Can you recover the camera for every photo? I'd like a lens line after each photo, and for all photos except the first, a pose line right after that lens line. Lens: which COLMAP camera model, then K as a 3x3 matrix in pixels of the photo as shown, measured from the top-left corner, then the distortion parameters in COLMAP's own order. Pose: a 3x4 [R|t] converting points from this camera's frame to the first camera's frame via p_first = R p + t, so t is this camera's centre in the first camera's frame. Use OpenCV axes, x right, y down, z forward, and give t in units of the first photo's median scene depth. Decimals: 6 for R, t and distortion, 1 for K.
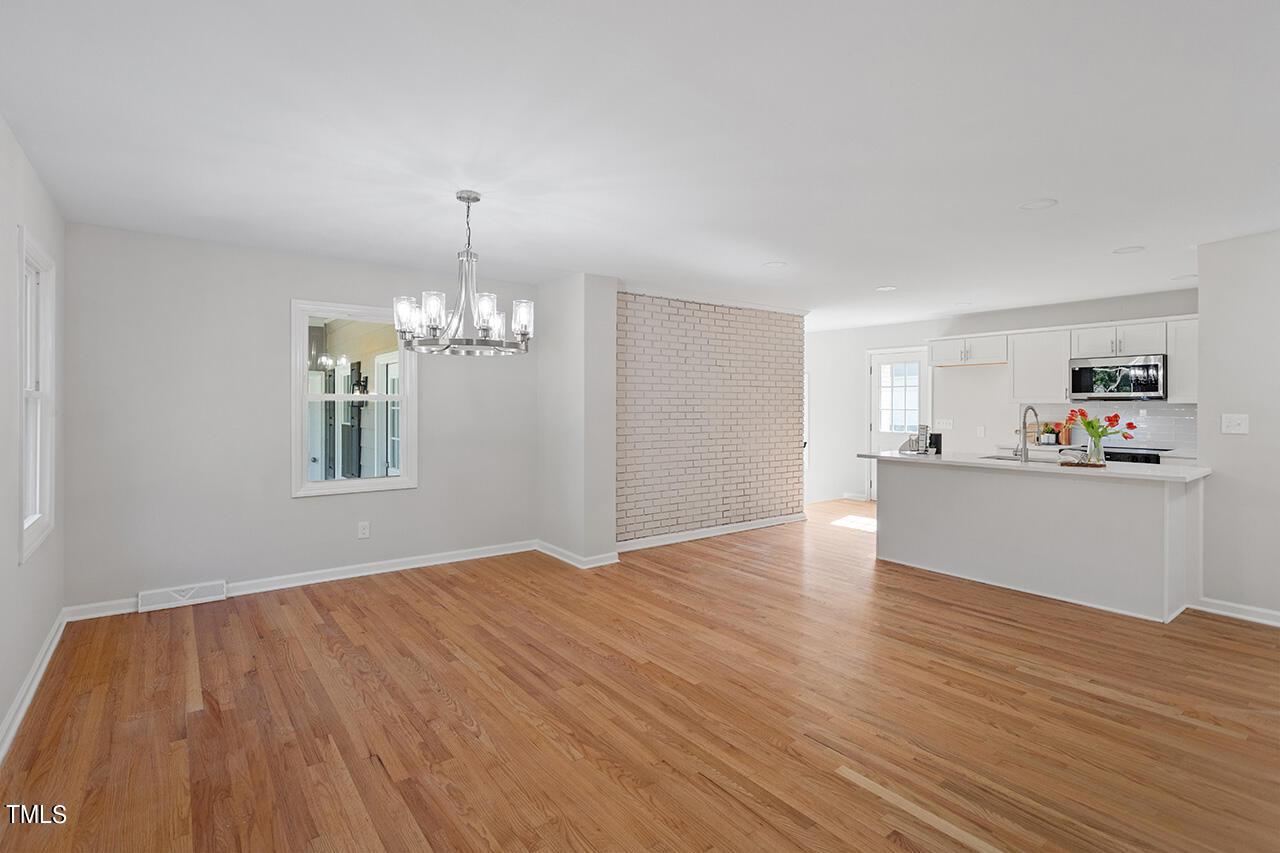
lens RADIAL K [[616.2, 0, 647.3], [0, 616.2, 398.1], [0, 0, 1]] dist [-0.000065, 0.000357]
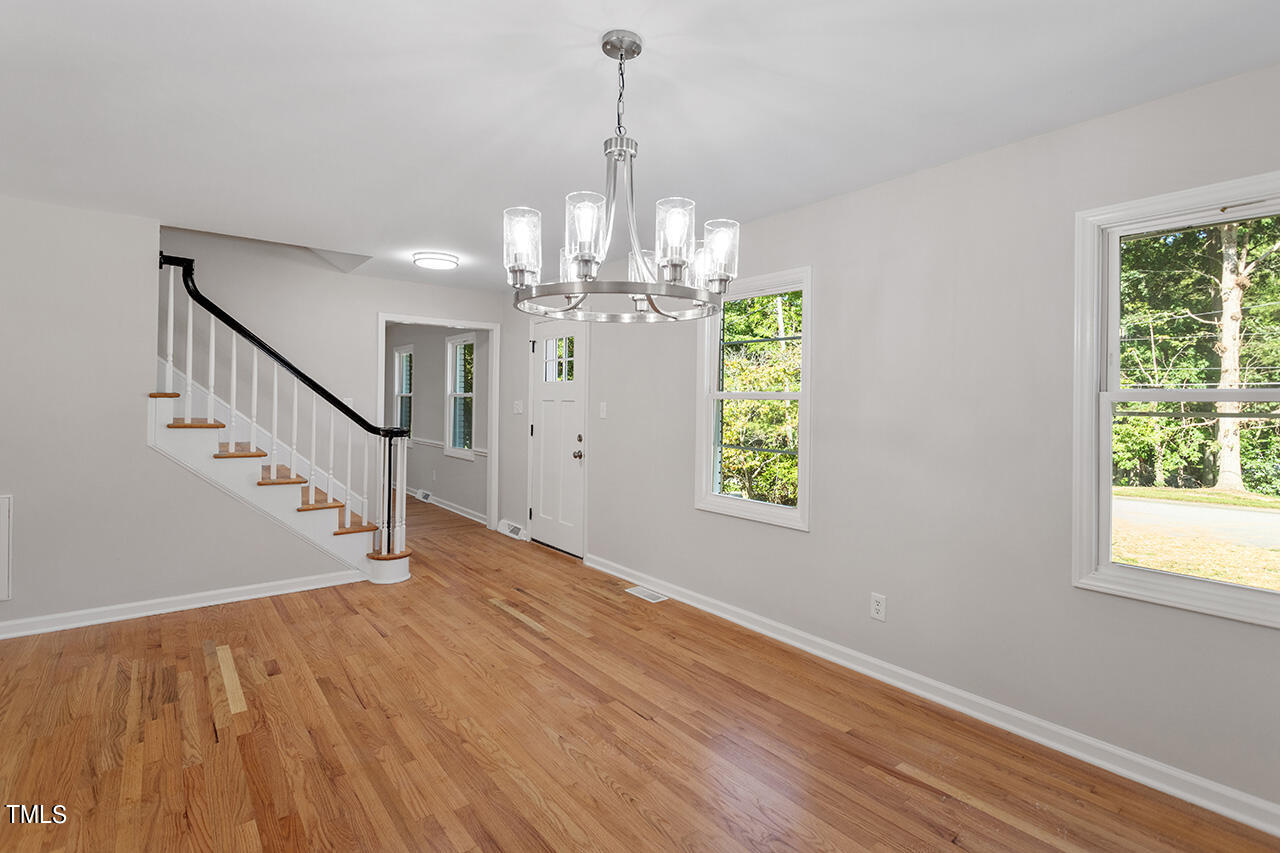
lens RADIAL K [[616.2, 0, 647.3], [0, 616.2, 398.1], [0, 0, 1]] dist [-0.000065, 0.000357]
pose [[-0.999741, -0.017148, -0.014955, -0.233328], [-0.016875, 0.999692, -0.018179, 0.012900], [0.015262, -0.017922, -0.999723, 1.195968]]
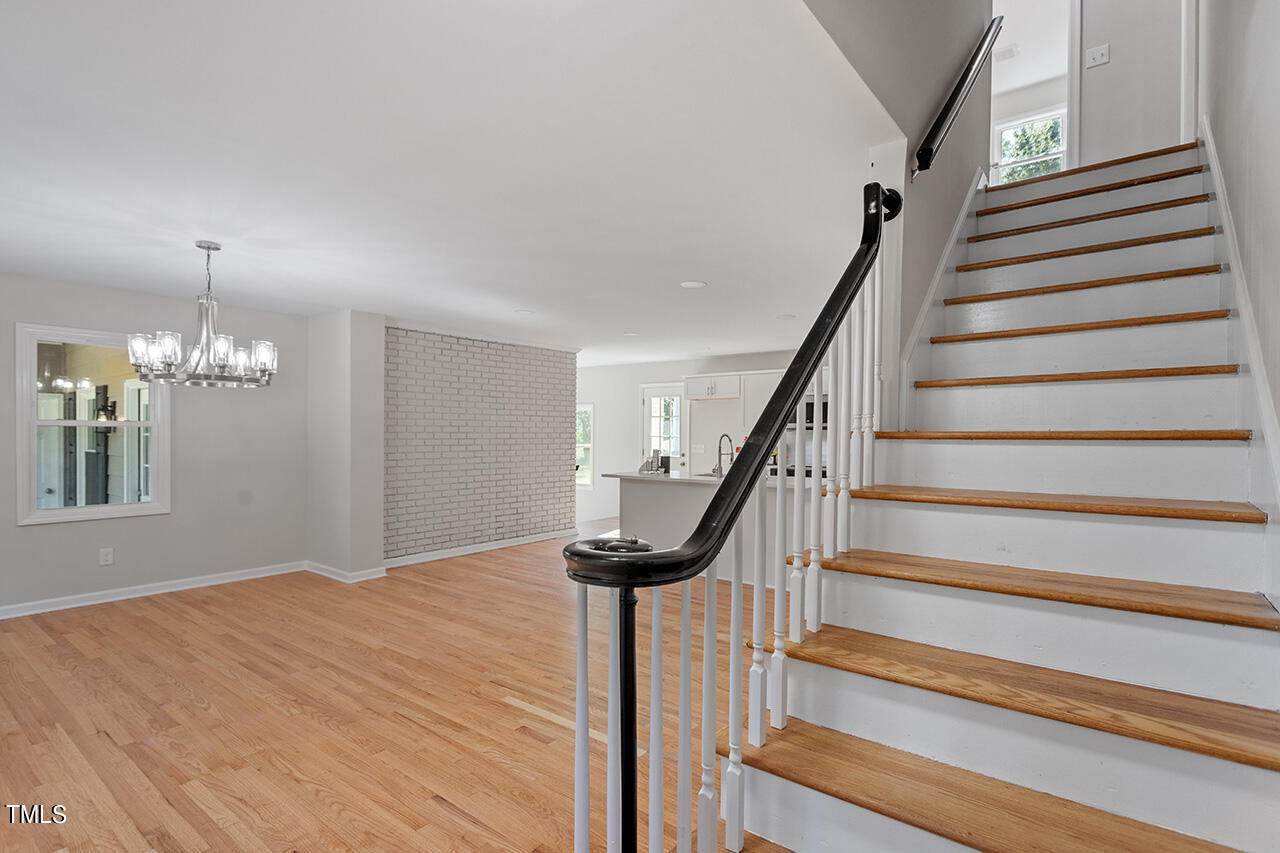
lens RADIAL K [[624.4, 0, 644.5], [0, 624.4, 432.5], [0, 0, 1]] dist [0.002929, -0.000567]
pose [[0.966491, 0.002846, 0.256685, 0.139109], [-0.006070, 0.999912, 0.011770, -0.004703], [-0.256629, -0.012933, 0.966424, -0.229127]]
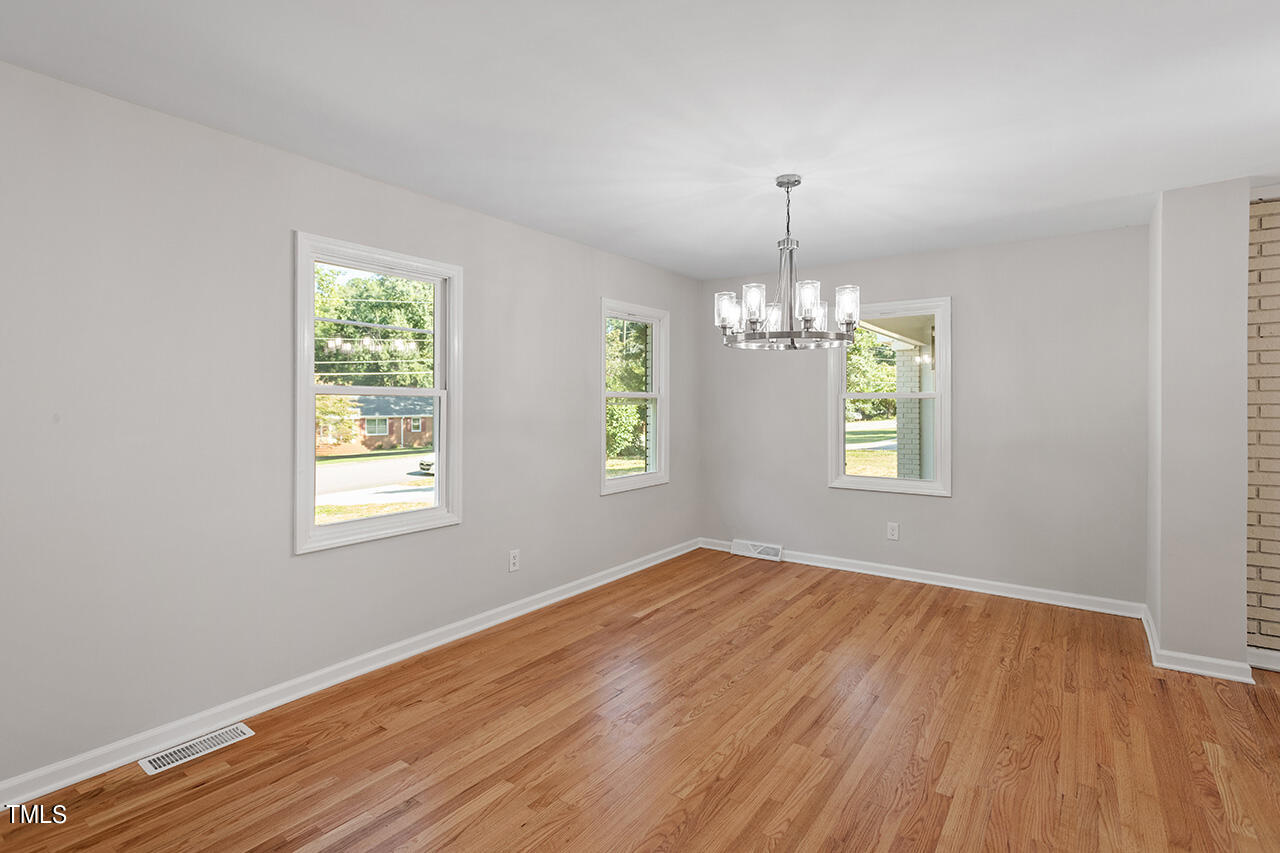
lens RADIAL K [[616.2, 0, 647.3], [0, 616.2, 398.1], [0, 0, 1]] dist [-0.000065, 0.000357]
pose [[0.292391, -0.008378, -0.956262, 0.416103], [0.008976, 0.999942, -0.006016, 0.006066], [0.956257, -0.006824, 0.292450, 0.393937]]
